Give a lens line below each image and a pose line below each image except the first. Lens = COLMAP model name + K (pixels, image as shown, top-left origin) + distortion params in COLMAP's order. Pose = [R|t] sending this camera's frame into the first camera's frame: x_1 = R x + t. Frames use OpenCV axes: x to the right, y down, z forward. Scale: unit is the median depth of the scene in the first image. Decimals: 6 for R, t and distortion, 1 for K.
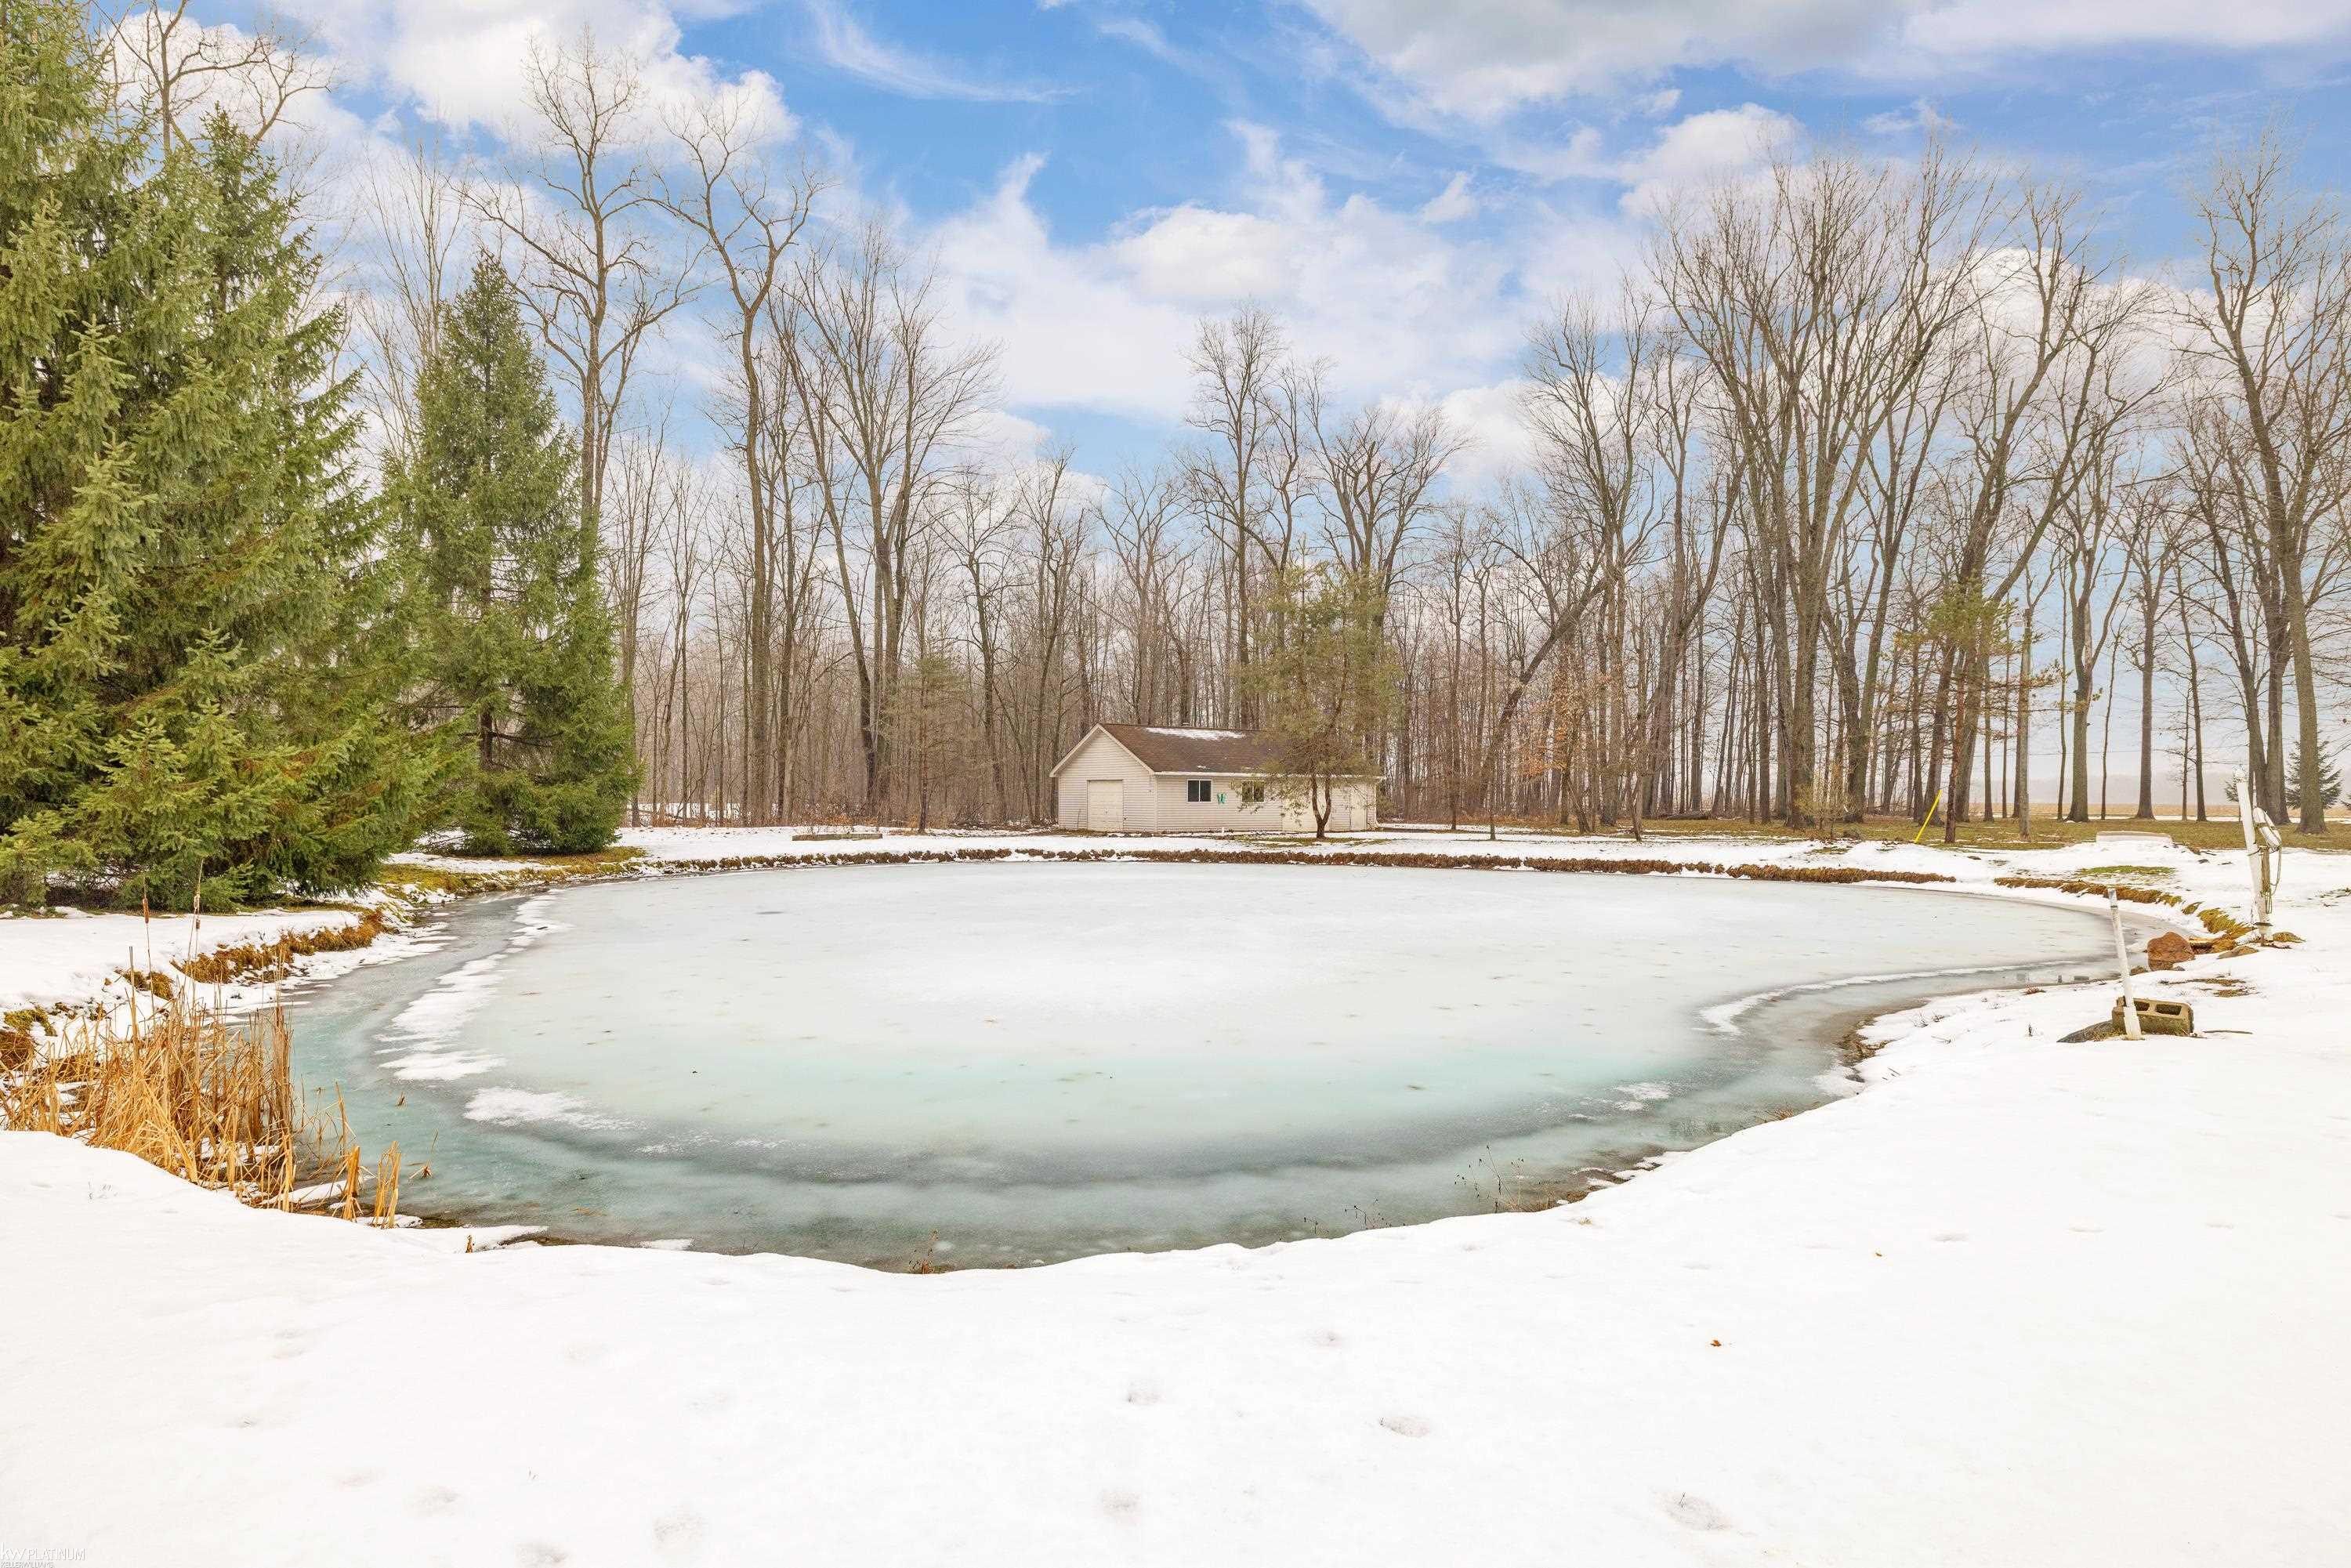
lens RADIAL K [[1286.4, 0, 1175.7], [0, 1286.4, 787.0], [0, 0, 1]] dist [-0.000314, 0.000114]
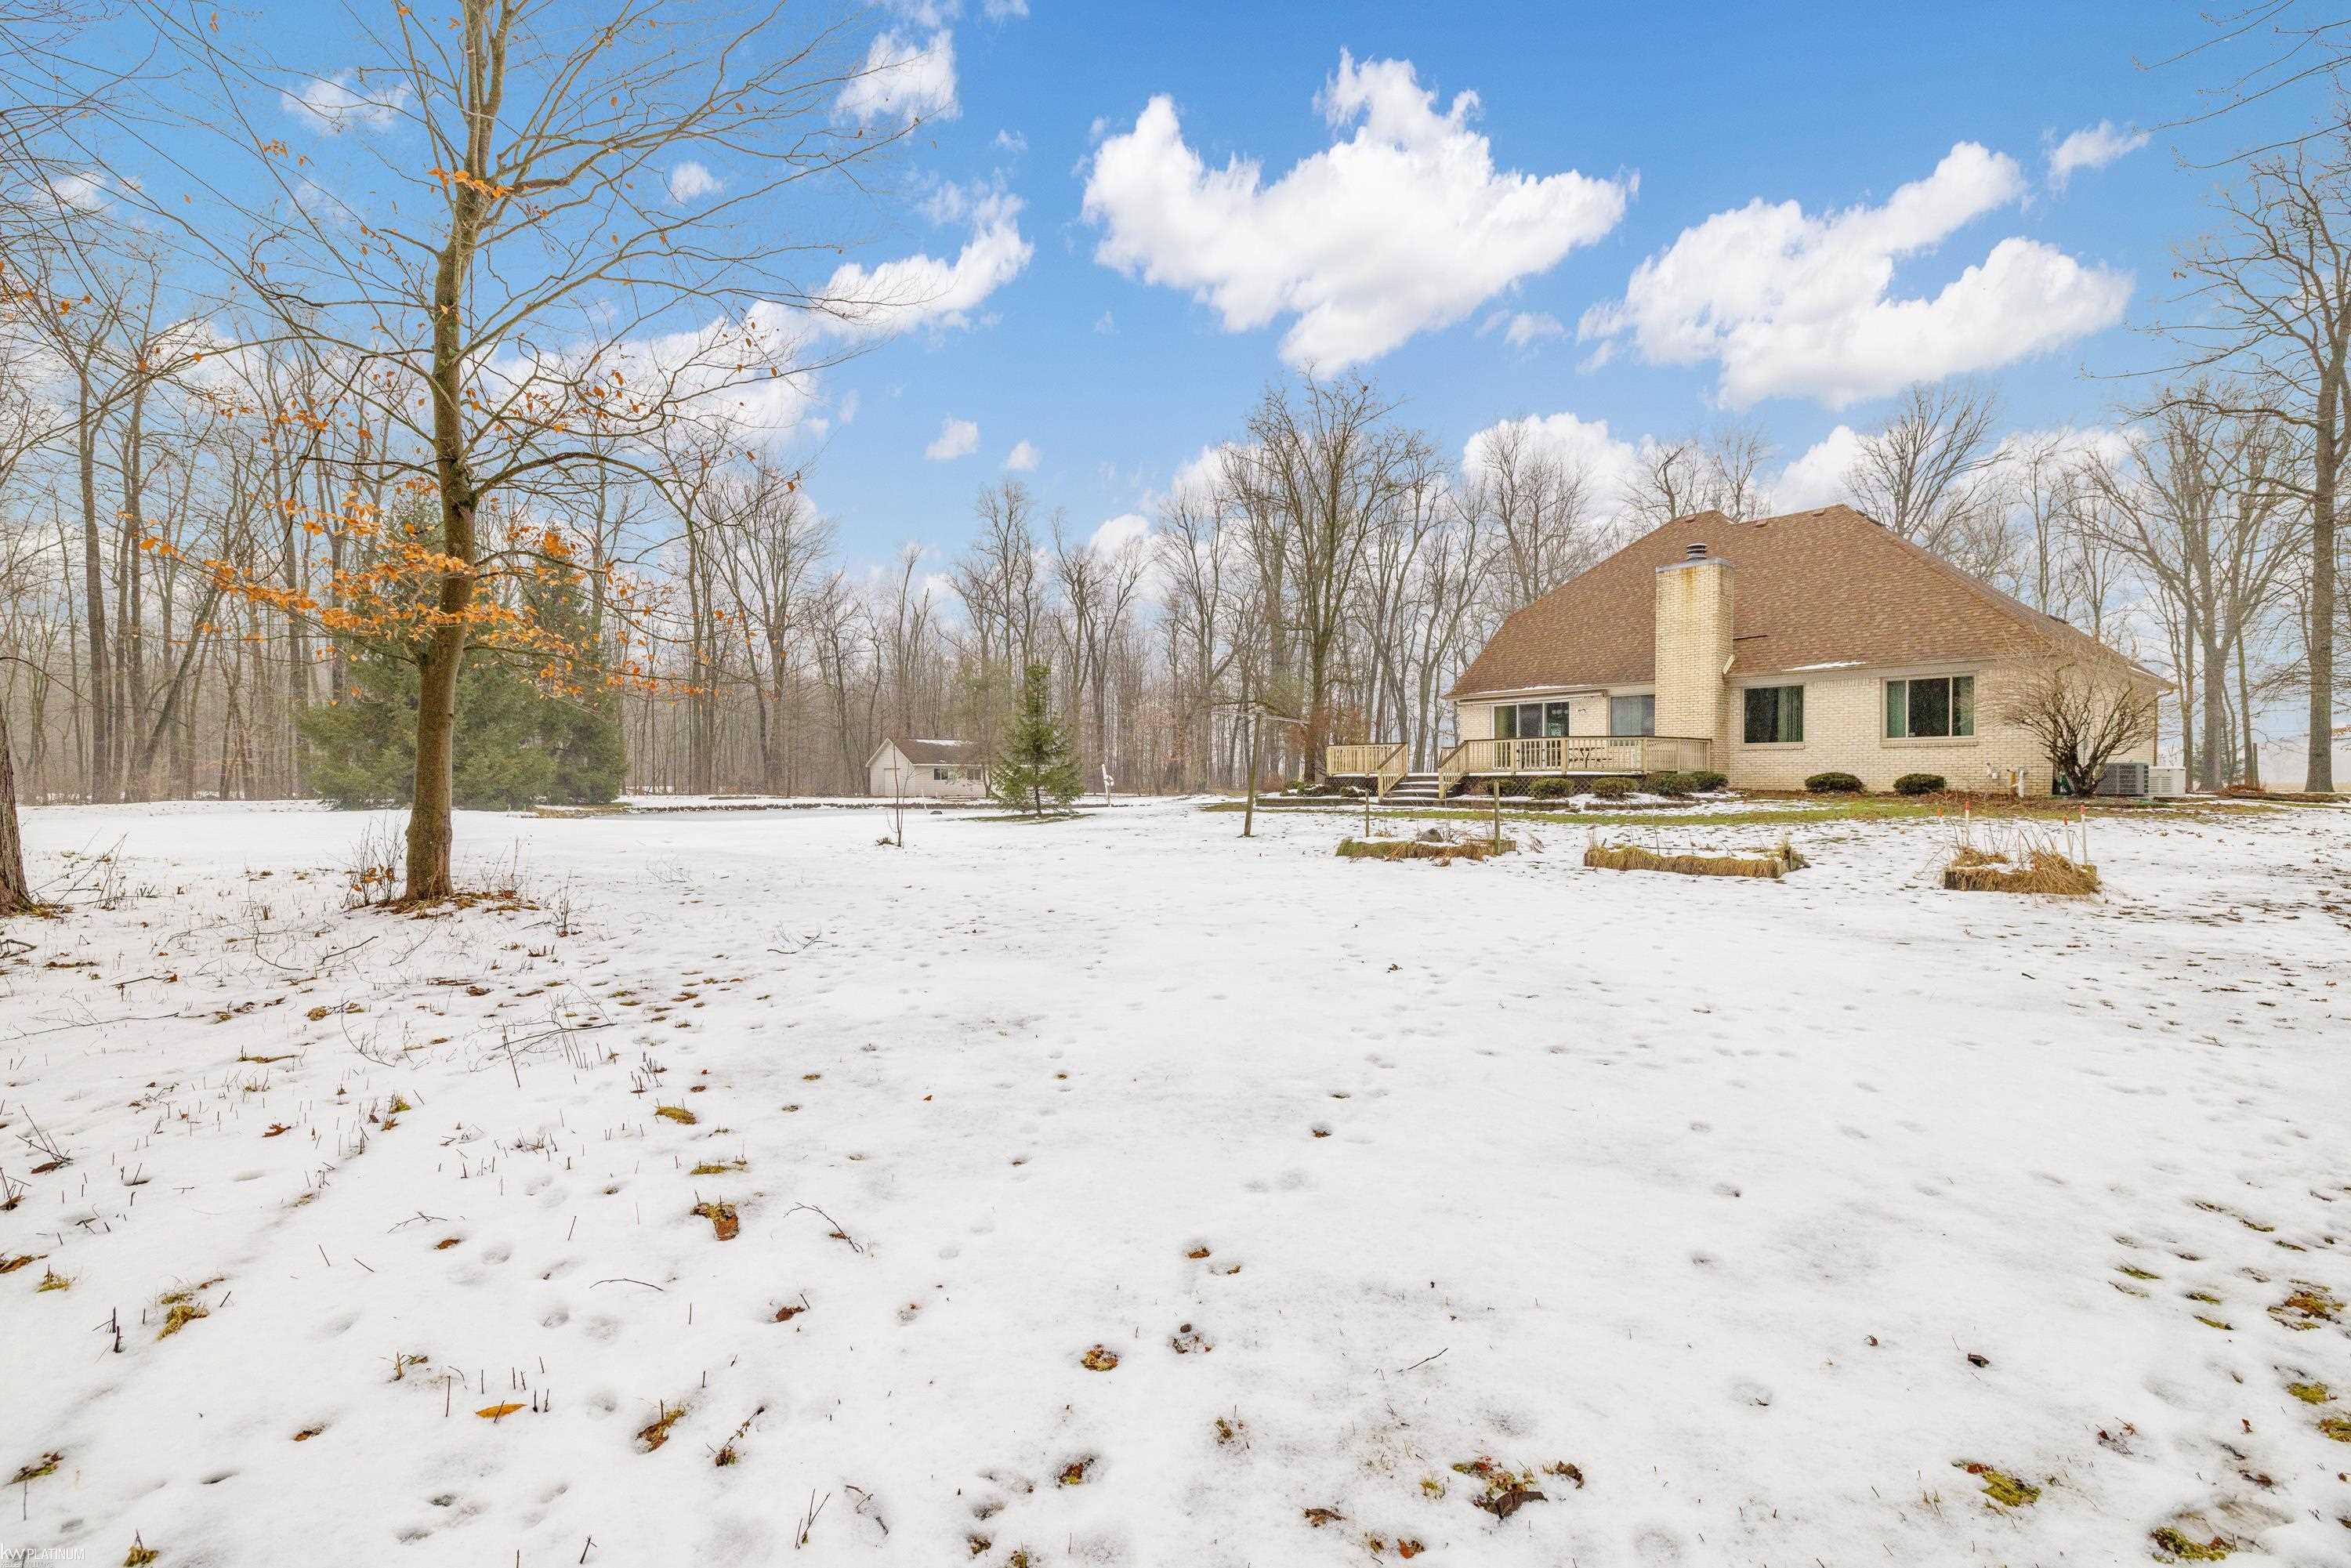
lens RADIAL K [[1083.7, 0, 1175.3], [0, 1083.7, 781.7], [0, 0, 1]] dist [0.000028, -0.000037]
pose [[0.996980, -0.005154, 0.077484, 0.232758], [0.004510, 0.999954, 0.008475, 0.002178], [-0.077524, -0.008099, 0.996958, -0.577553]]
